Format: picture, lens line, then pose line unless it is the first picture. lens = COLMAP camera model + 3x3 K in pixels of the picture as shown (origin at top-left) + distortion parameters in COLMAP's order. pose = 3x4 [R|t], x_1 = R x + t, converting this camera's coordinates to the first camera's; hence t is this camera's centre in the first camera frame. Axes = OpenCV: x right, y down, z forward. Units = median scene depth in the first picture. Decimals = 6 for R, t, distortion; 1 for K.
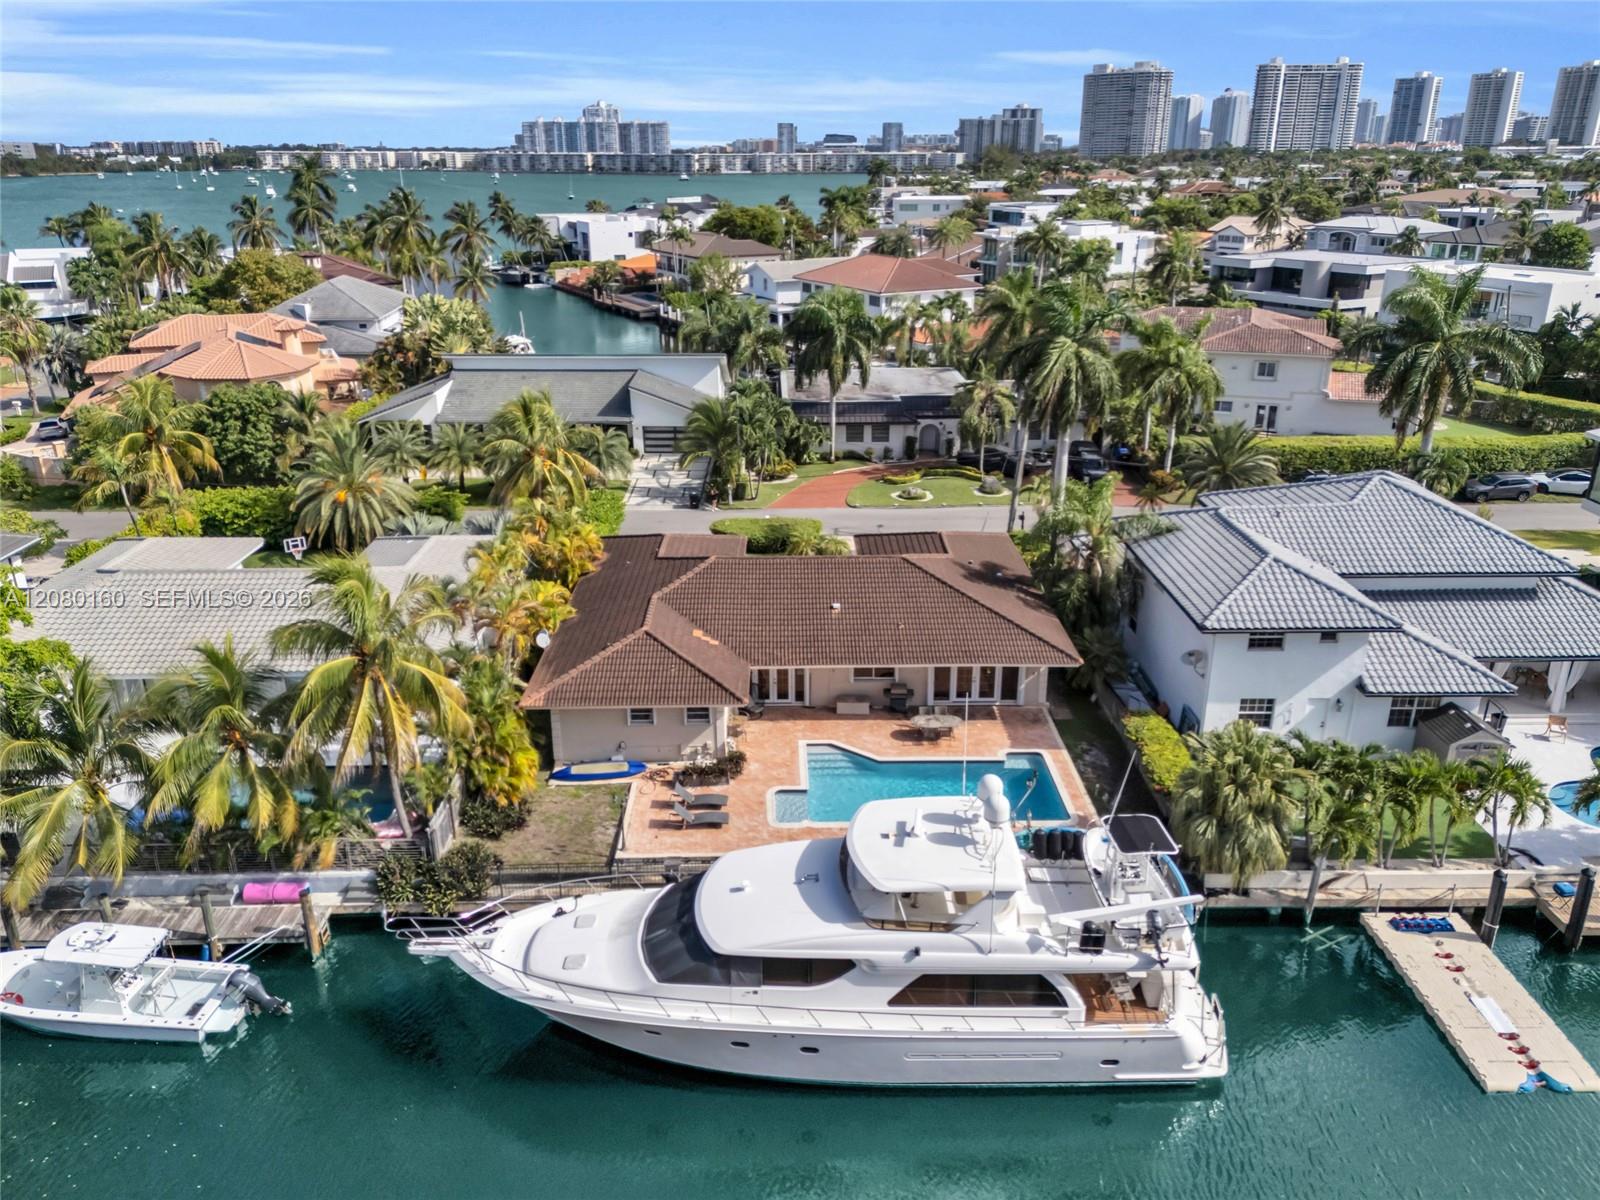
lens RADIAL K [[1207.8, 0, 806.0], [0, 1207.8, 640.2], [0, 0, 1]] dist [0.074777, -0.074884]
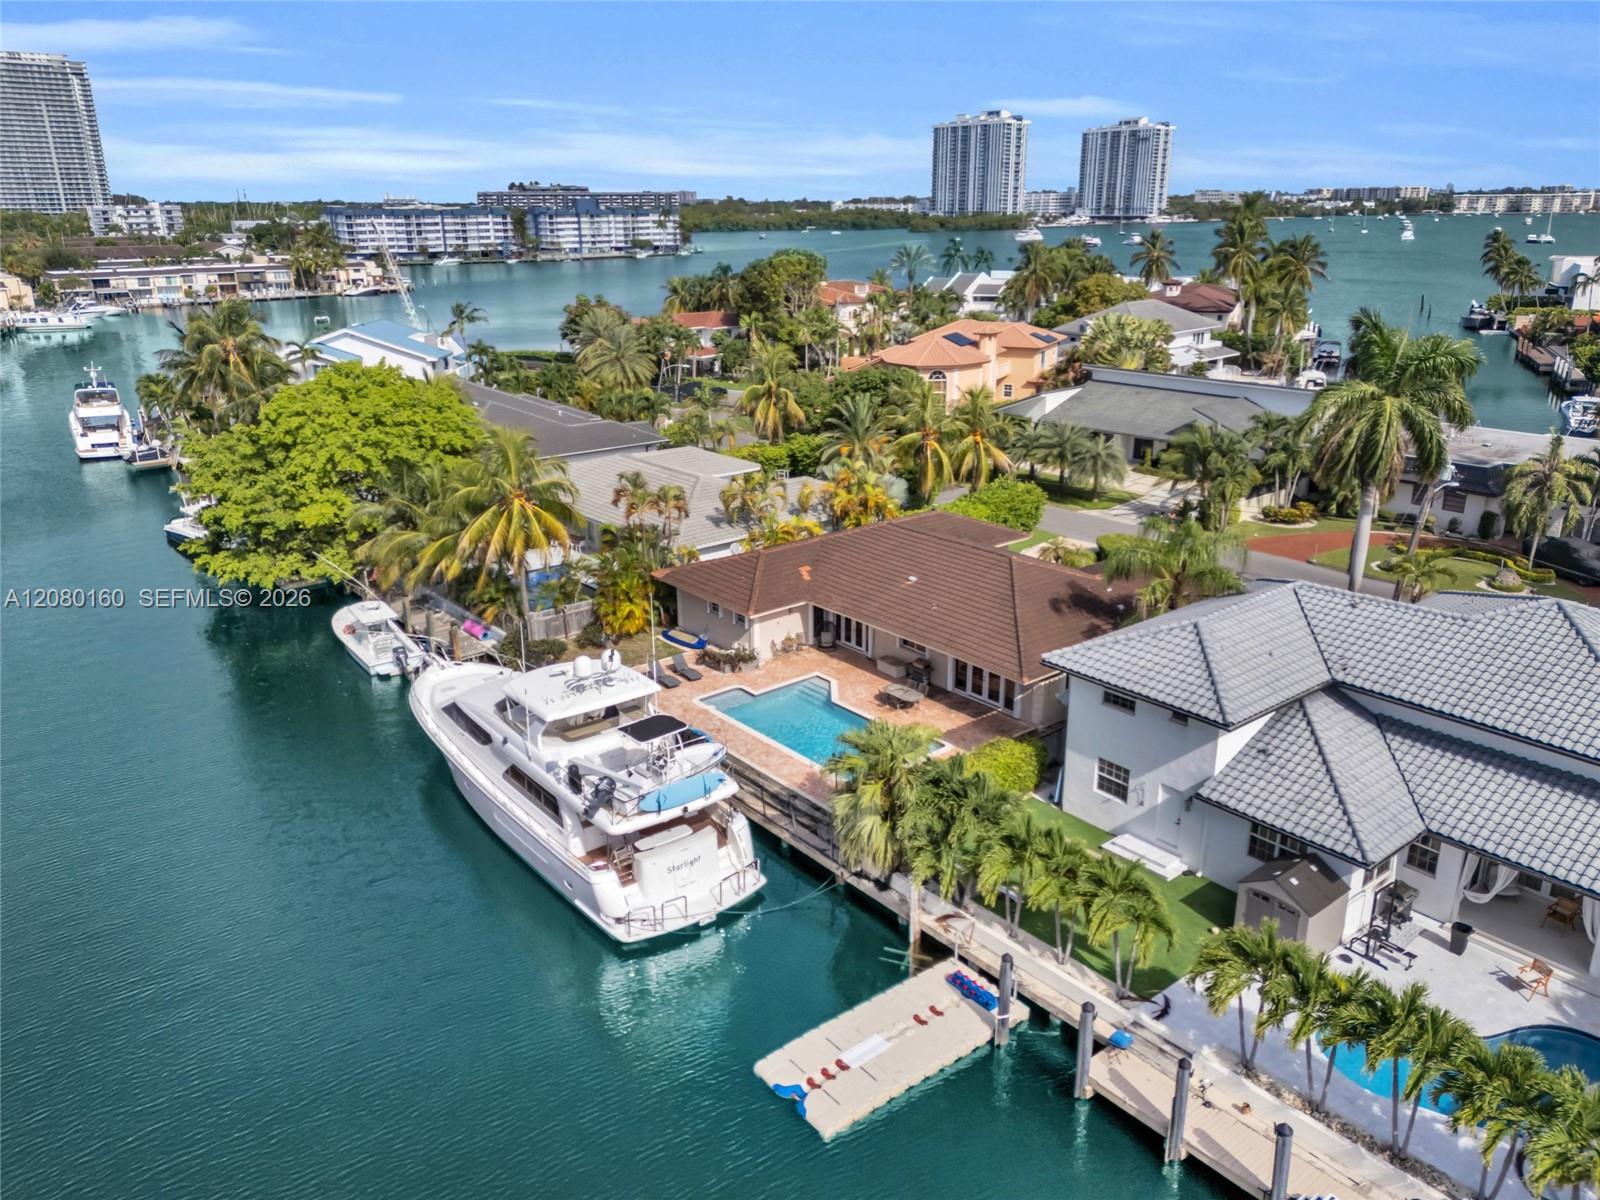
lens RADIAL K [[1207.8, 0, 806.0], [0, 1207.8, 640.2], [0, 0, 1]] dist [0.074777, -0.074884]
pose [[0.605128, 0.265991, -0.750379, 0.876425], [-0.290668, 0.951285, 0.102804, -0.065568], [0.741170, 0.155902, 0.652964, 0.217302]]
